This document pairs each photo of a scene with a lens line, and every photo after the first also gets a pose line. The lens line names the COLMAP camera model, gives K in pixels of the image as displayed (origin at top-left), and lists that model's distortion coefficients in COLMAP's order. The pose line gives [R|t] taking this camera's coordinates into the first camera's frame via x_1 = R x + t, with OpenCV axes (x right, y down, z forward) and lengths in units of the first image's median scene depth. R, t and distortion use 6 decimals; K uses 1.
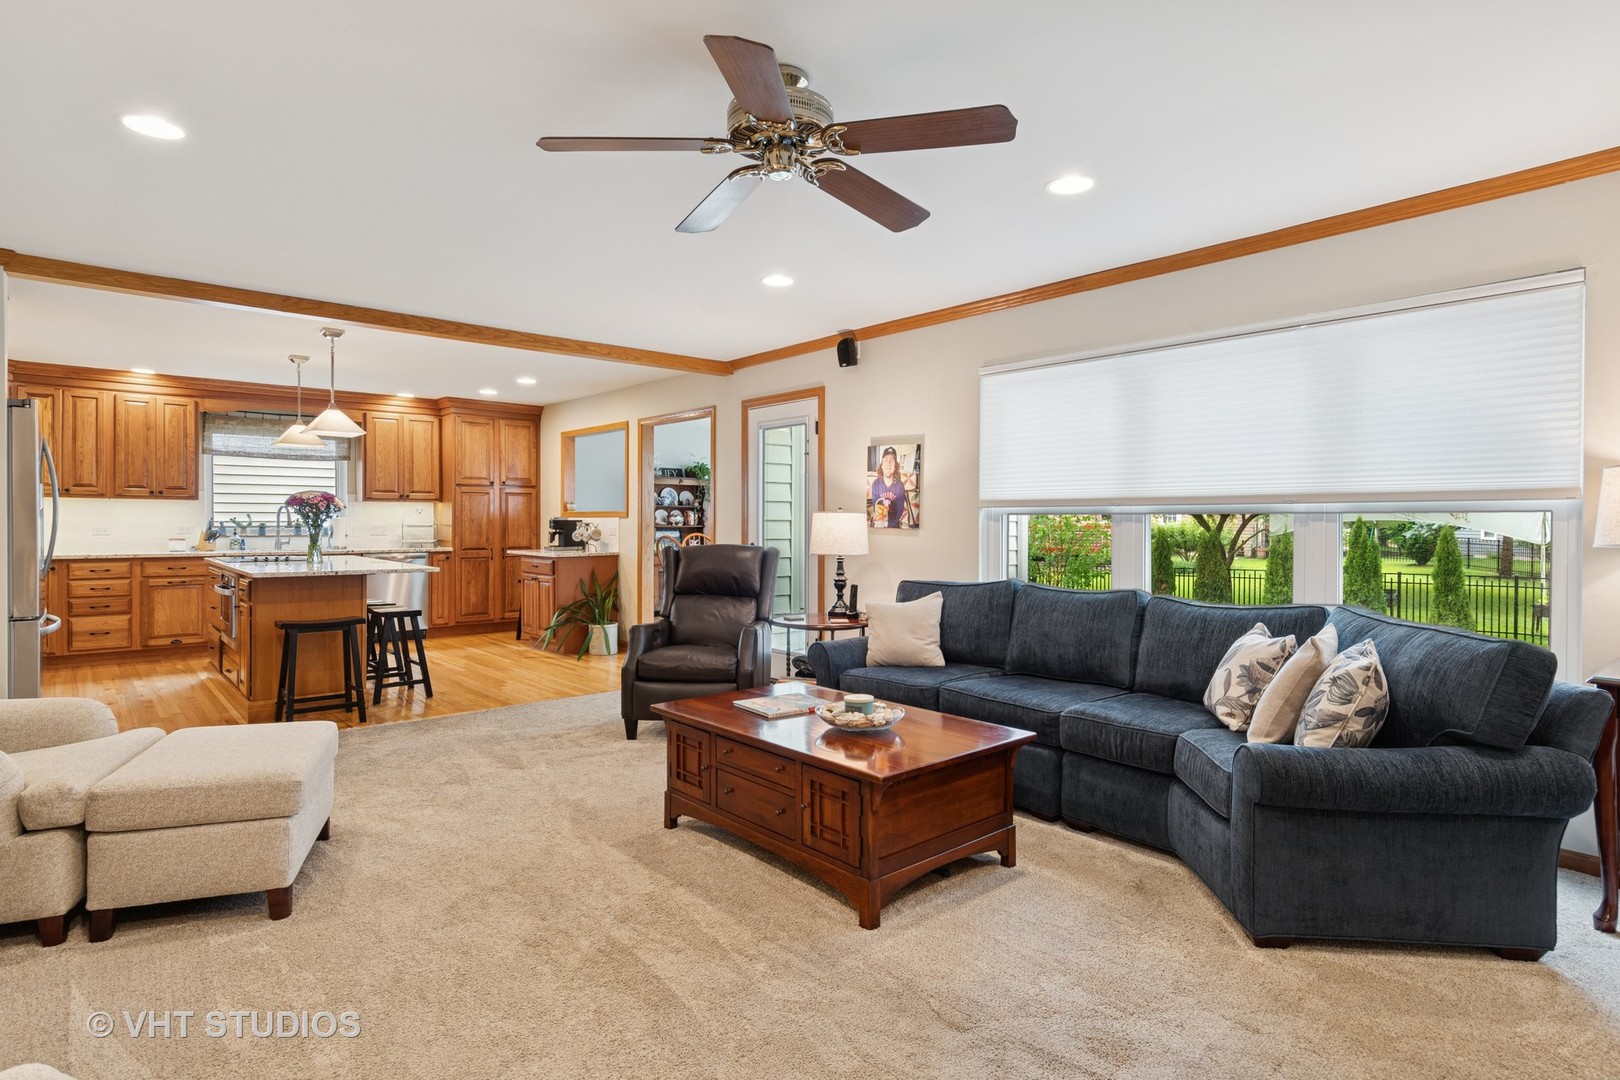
lens RADIAL K [[857.7, 0, 805.5], [0, 857.7, 526.2], [0, 0, 1]] dist [-0.002680, -0.001636]
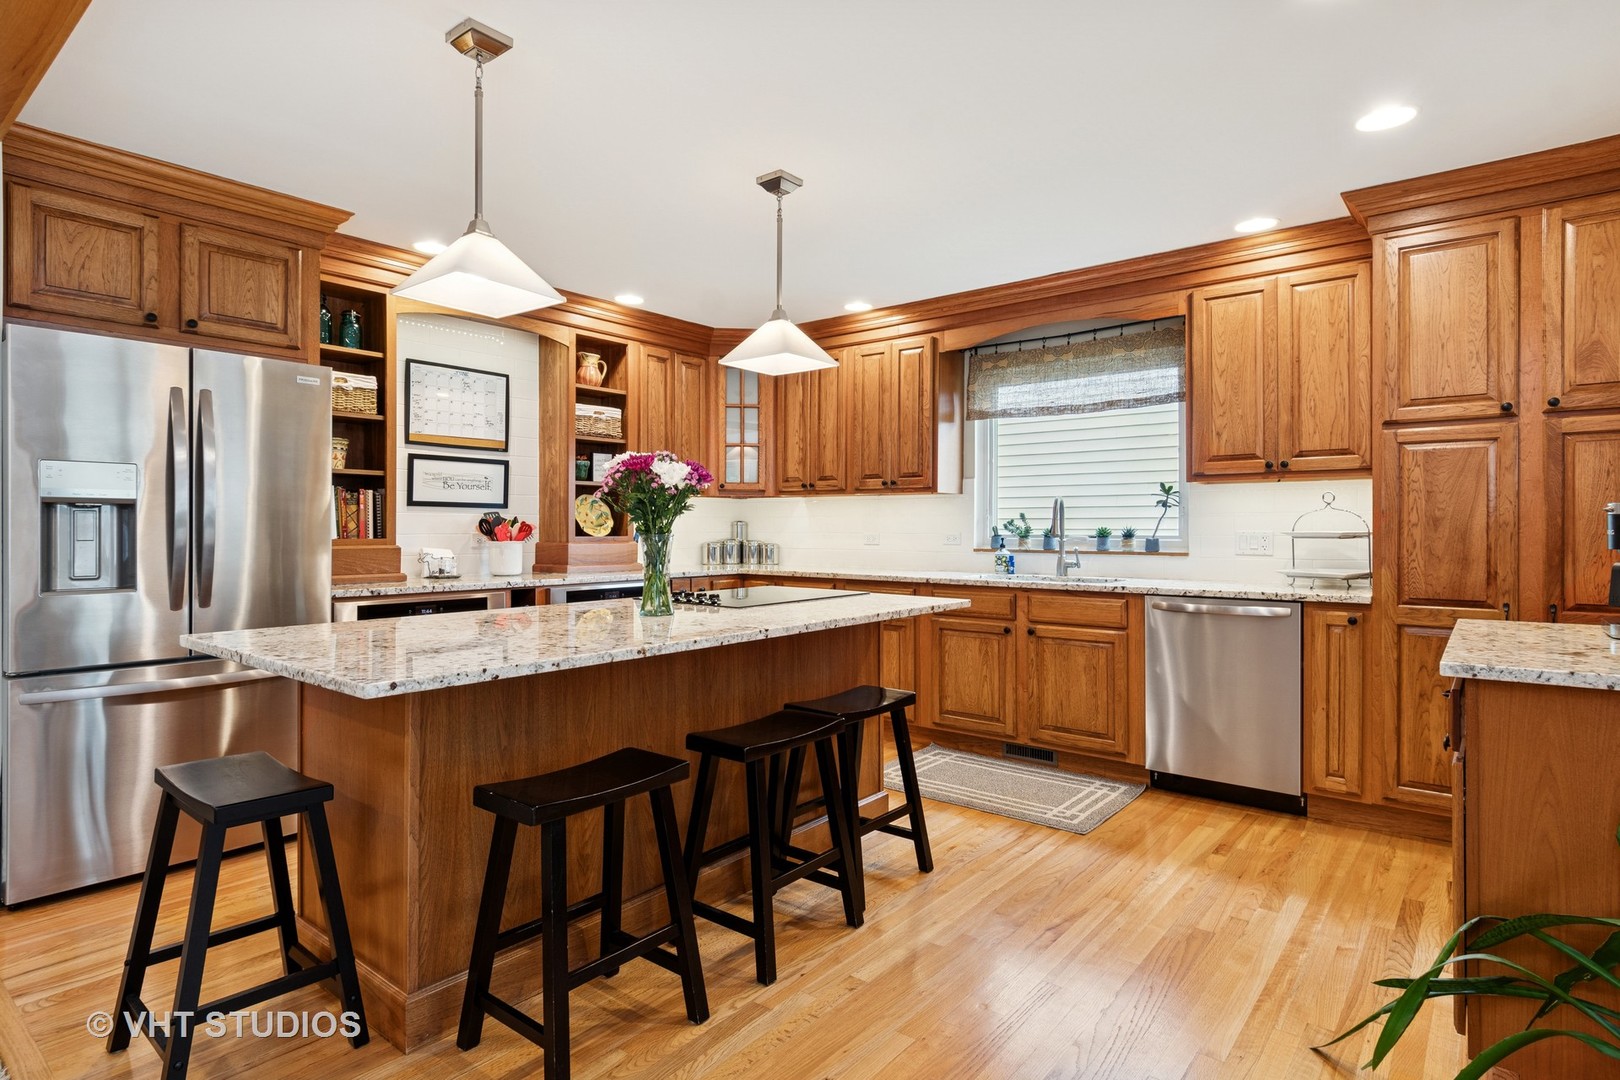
lens RADIAL K [[857.7, 0, 805.5], [0, 857.7, 526.2], [0, 0, 1]] dist [-0.002680, -0.001636]
pose [[0.157918, -0.004625, -0.987441, -0.090932], [-0.005086, 0.999972, -0.005497, -0.001314], [0.987439, 0.005890, 0.157890, 0.765237]]
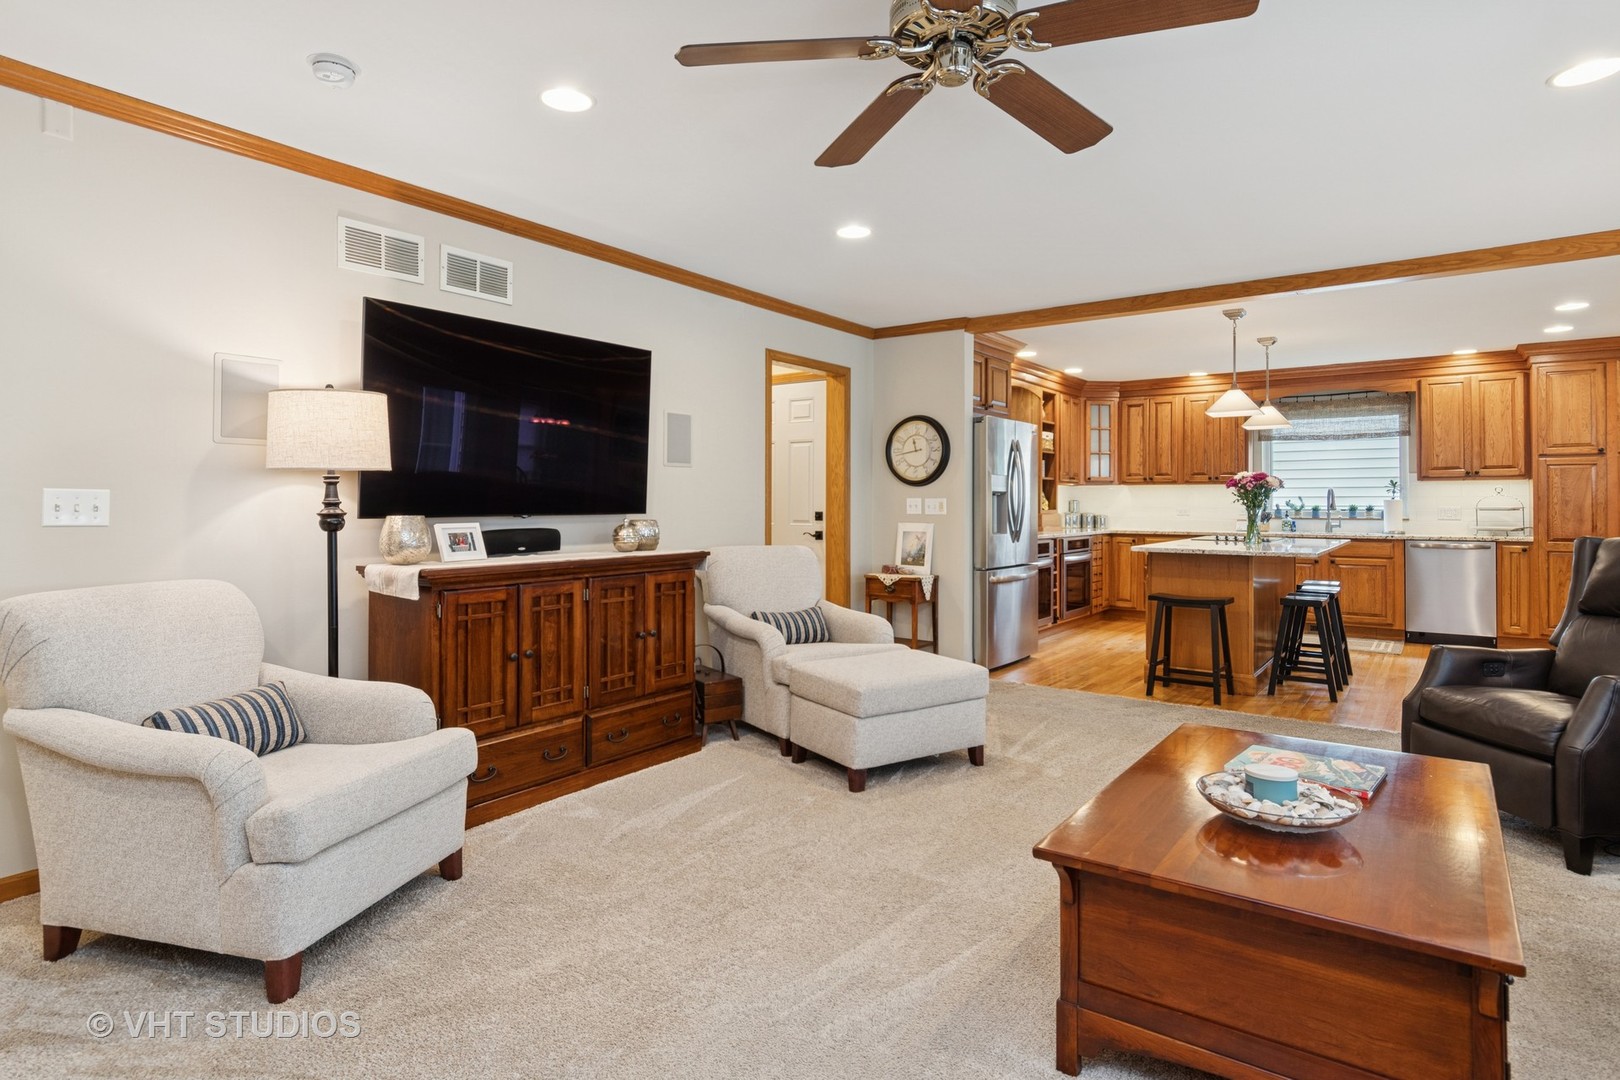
lens RADIAL K [[878.5, 0, 808.4], [0, 878.5, 492.4], [0, 0, 1]] dist [0.000722, 0.000131]
pose [[0.215459, -0.016926, -0.976366, 0.244955], [-0.005300, 0.999815, -0.018502, 0.003197], [0.976498, 0.009162, 0.215330, 0.206466]]
